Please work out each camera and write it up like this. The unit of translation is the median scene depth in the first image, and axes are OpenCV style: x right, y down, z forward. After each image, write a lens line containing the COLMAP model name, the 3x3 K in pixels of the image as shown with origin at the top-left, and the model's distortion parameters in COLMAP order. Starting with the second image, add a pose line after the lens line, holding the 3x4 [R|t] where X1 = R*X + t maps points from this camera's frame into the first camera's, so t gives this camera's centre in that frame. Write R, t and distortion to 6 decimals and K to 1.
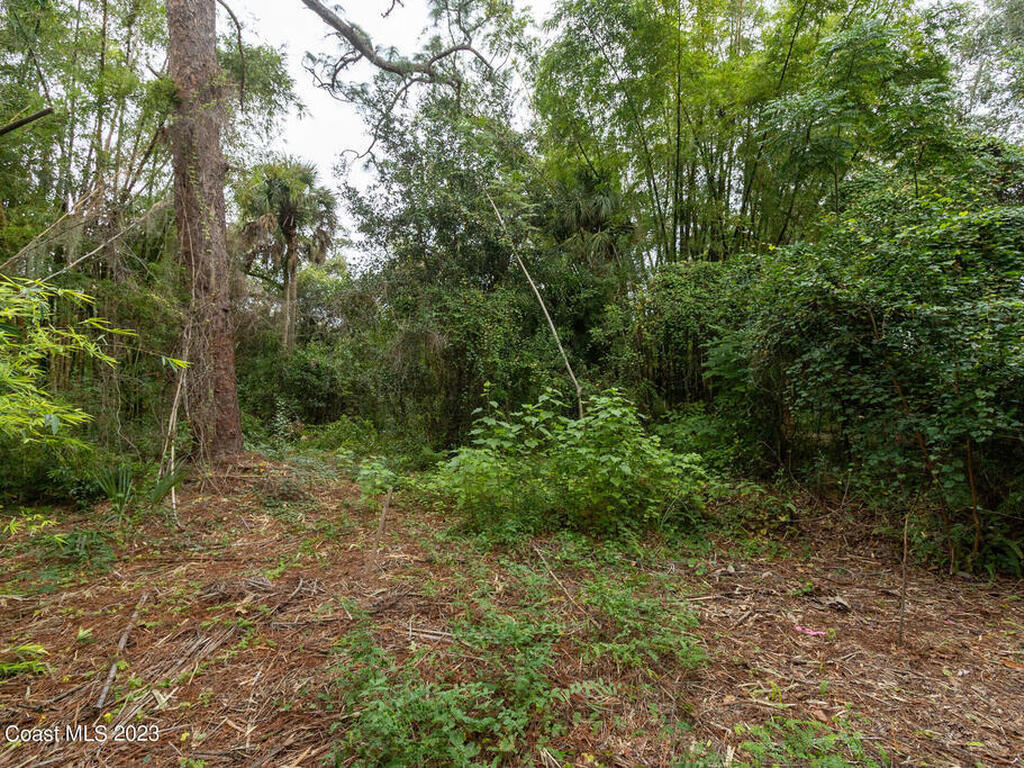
lens RADIAL K [[286.3, 0, 512.9], [0, 286.3, 384.2], [0, 0, 1]] dist [0.000092, 0.000001]
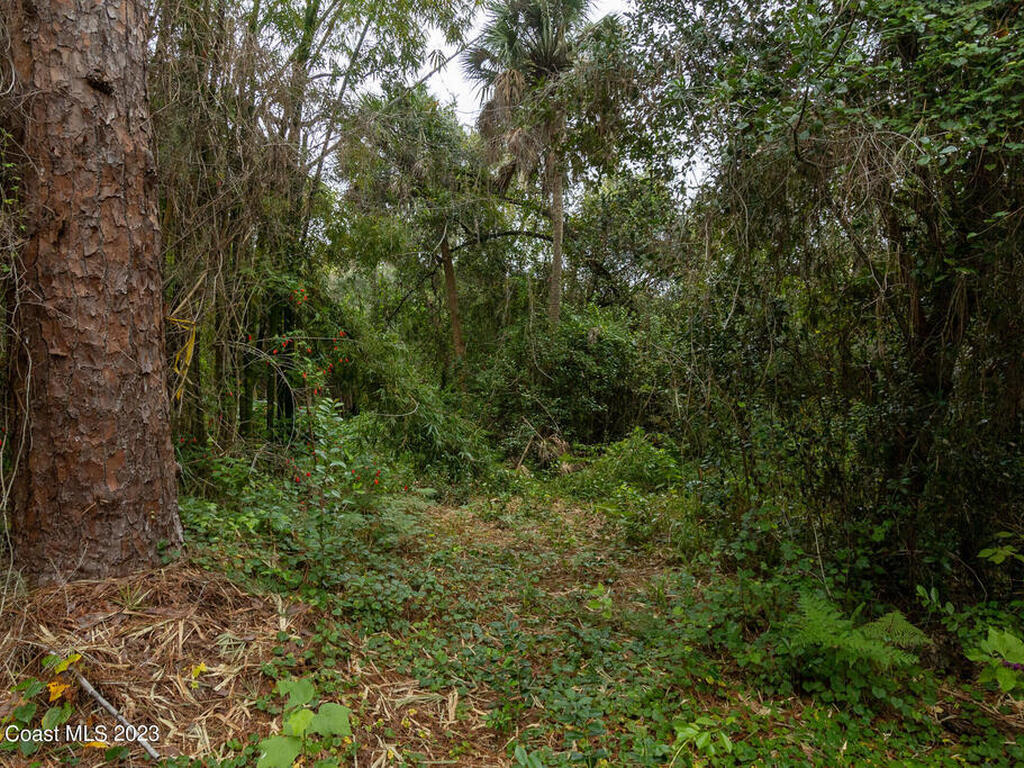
lens RADIAL K [[411.8, 0, 512.7], [0, 411.8, 382.0], [0, 0, 1]] dist [-0.000010, -0.000007]
pose [[0.620932, 0.021220, -0.783577, -0.163838], [-0.012468, 0.999774, 0.017195, 0.010340], [0.783765, -0.000908, 0.621056, 0.407672]]
